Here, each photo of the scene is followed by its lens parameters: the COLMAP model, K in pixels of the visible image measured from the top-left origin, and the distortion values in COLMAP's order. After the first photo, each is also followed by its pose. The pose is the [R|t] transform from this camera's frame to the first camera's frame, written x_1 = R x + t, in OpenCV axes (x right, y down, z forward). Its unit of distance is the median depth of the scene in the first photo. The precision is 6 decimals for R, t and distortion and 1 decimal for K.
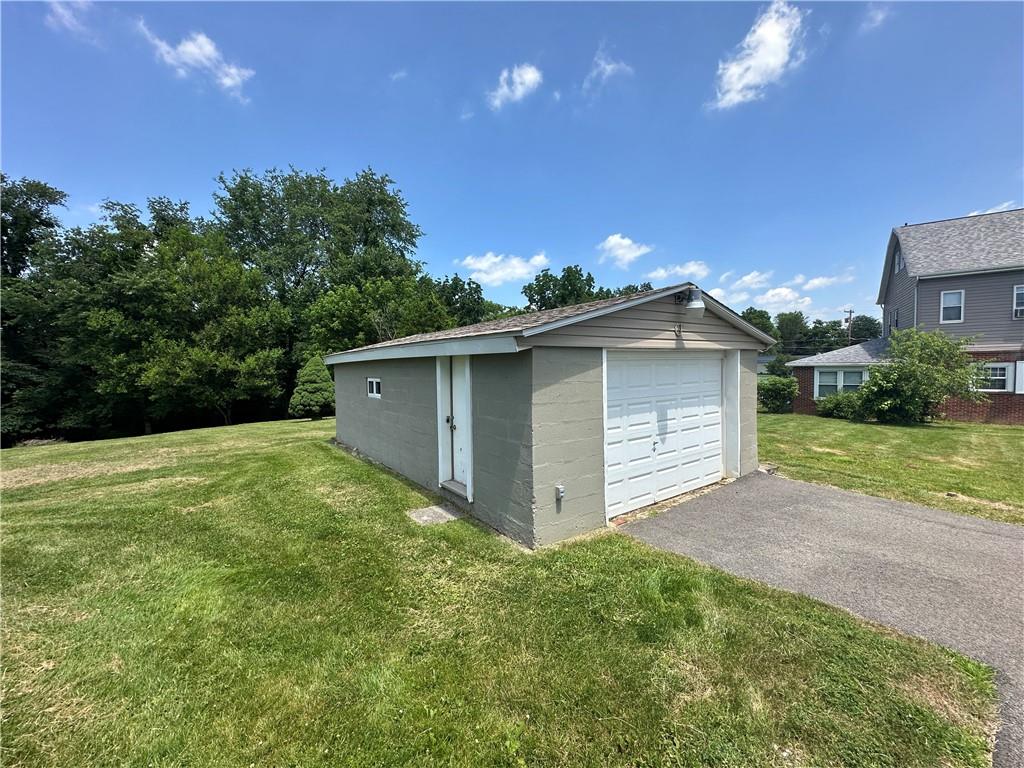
lens RADIAL K [[407.6, 0, 516.7], [0, 407.6, 383.3], [0, 0, 1]] dist [0.000904, 0.000475]
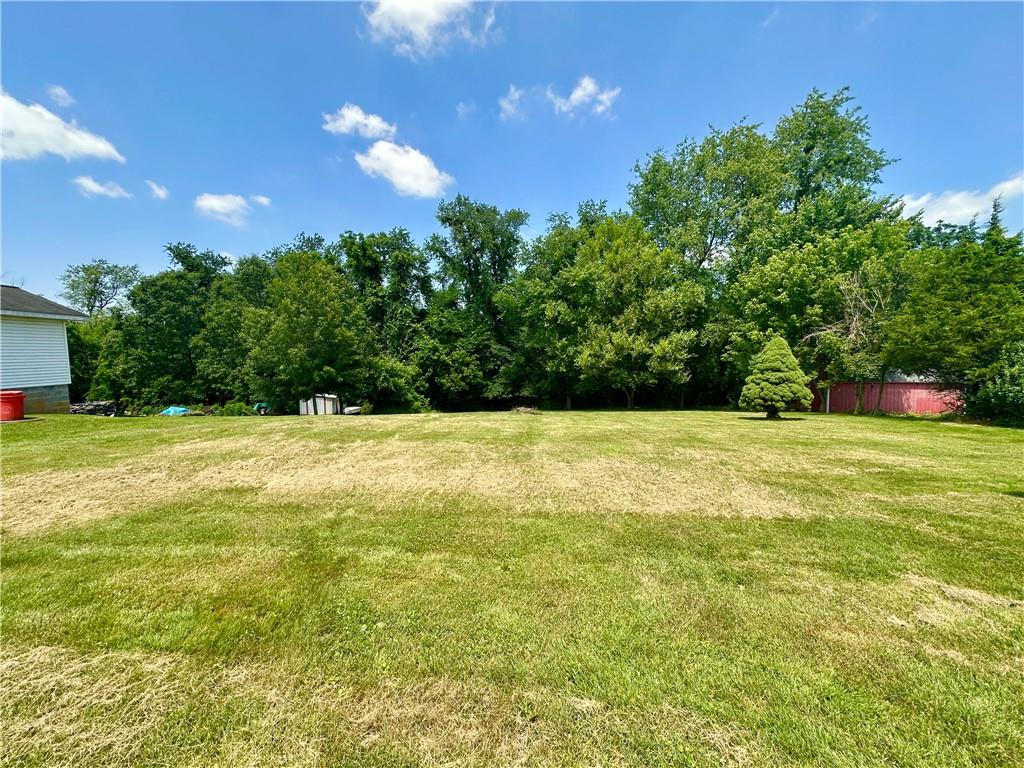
lens RADIAL K [[407.6, 0, 513.6], [0, 407.6, 378.7], [0, 0, 1]] dist [0.000904, 0.000475]
pose [[0.696847, 0.058328, -0.714844, -0.209697], [-0.040848, 0.998297, 0.041636, 0.000823], [0.716056, 0.000186, 0.698043, 0.074252]]
